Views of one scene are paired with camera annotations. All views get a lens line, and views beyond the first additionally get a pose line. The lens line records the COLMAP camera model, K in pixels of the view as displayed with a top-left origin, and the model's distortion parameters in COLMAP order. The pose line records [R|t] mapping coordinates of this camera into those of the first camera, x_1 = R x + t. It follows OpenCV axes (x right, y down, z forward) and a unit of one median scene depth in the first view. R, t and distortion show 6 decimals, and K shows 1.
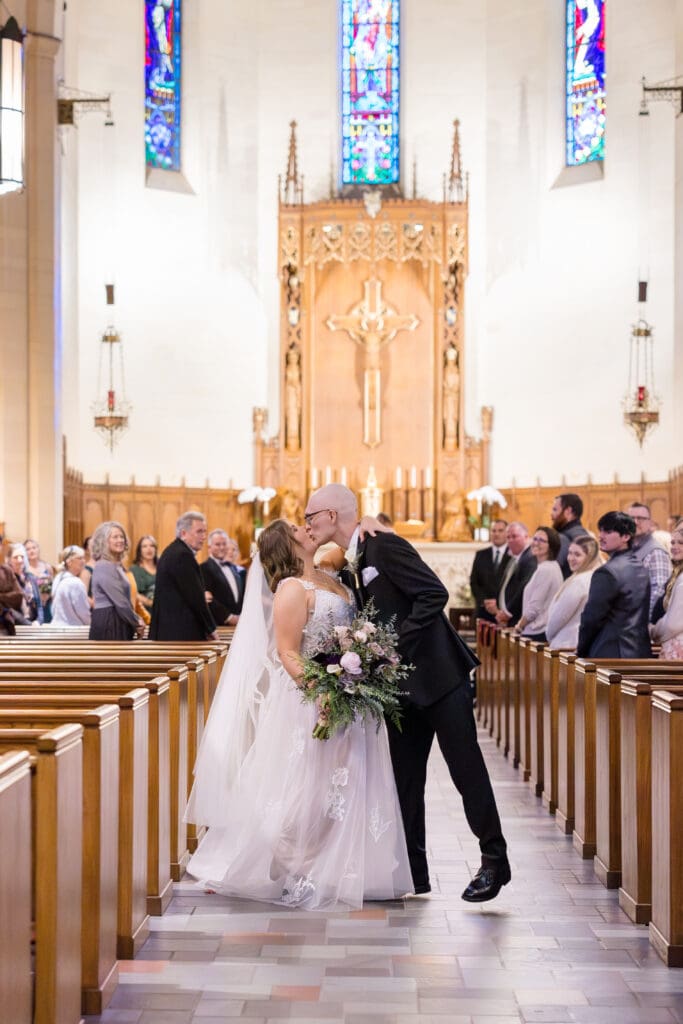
lens RADIAL K [[1884.2, 0, 236.2], [0, 1884.2, 558.2], [0, 0, 1]] dist [0.049792, 0.074726]
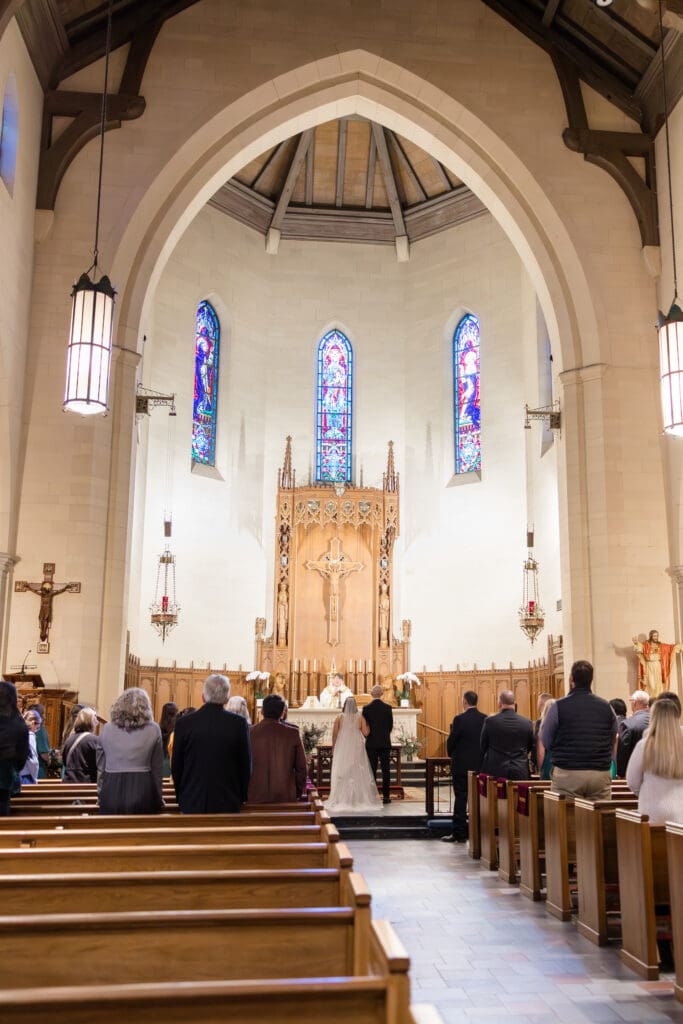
lens RADIAL K [[939.9, 0, 395.9], [0, 939.9, 542.0], [0, 0, 1]] dist [0.004891, -0.000388]
pose [[0.982267, 0.035357, 0.184123, -0.022920], [-0.001081, 0.983109, -0.183018, -0.001187], [-0.187484, 0.179574, 0.965714, 0.234686]]
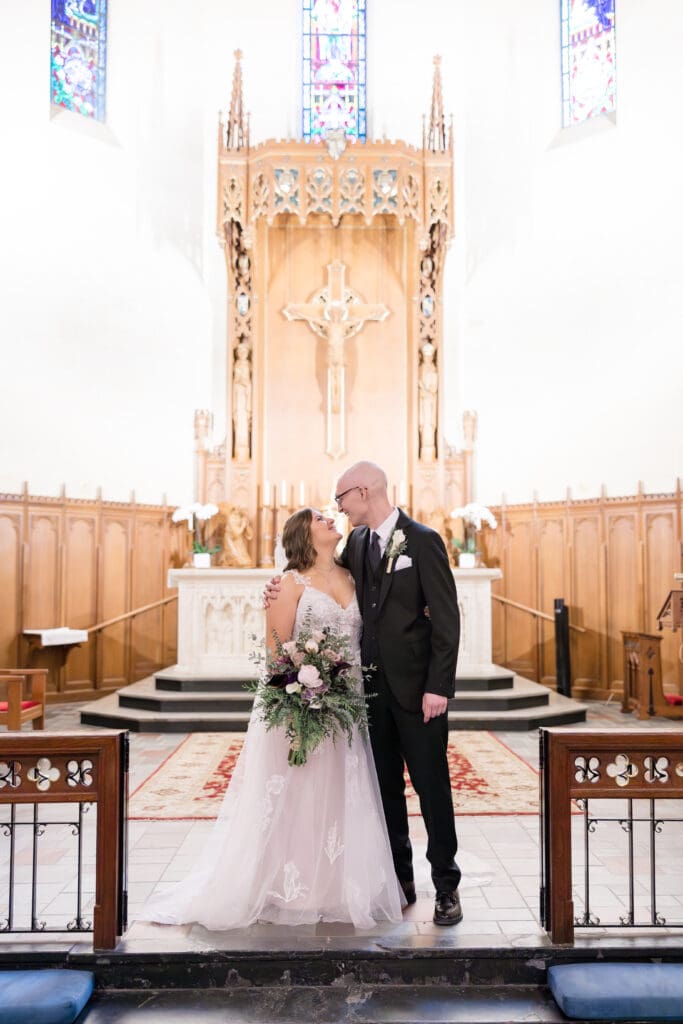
lens RADIAL K [[1033.2, 0, 365.1], [0, 1033.2, 529.9], [0, 0, 1]] dist [0.016802, 0.012868]
pose [[0.995322, 0.004690, 0.096497, 0.041367], [0.000835, 0.998366, -0.057134, -0.000096], [-0.096607, 0.056948, 0.993692, 0.549207]]
